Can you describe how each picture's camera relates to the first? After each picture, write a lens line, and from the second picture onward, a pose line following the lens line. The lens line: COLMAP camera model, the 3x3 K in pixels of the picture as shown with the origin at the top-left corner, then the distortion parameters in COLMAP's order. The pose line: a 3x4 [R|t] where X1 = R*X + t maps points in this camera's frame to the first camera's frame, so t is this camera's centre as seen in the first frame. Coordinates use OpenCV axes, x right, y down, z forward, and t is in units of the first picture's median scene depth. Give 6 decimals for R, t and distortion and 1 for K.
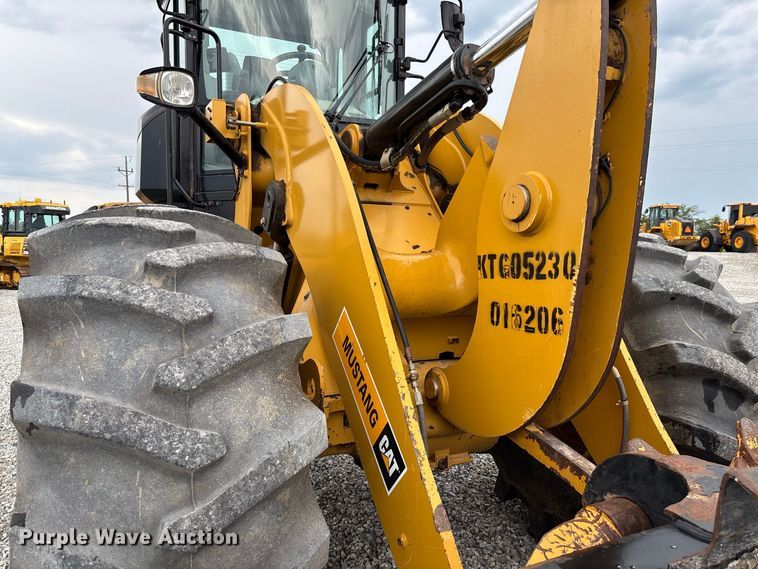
lens RADIAL K [[572.6, 0, 375.4], [0, 572.6, 289.7], [0, 0, 1]] dist [0.043264, -0.035499]
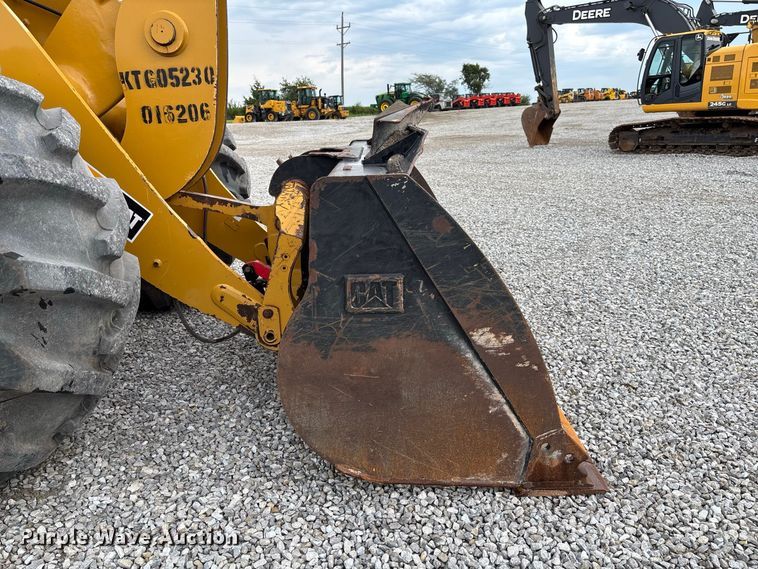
lens RADIAL K [[572.6, 0, 384.6], [0, 572.6, 285.1], [0, 0, 1]] dist [0.043264, -0.035499]
pose [[0.433871, -0.271661, 0.859044, -0.977227], [0.097452, 0.962016, 0.255005, 0.154829], [-0.895689, -0.026924, 0.443865, -0.208937]]
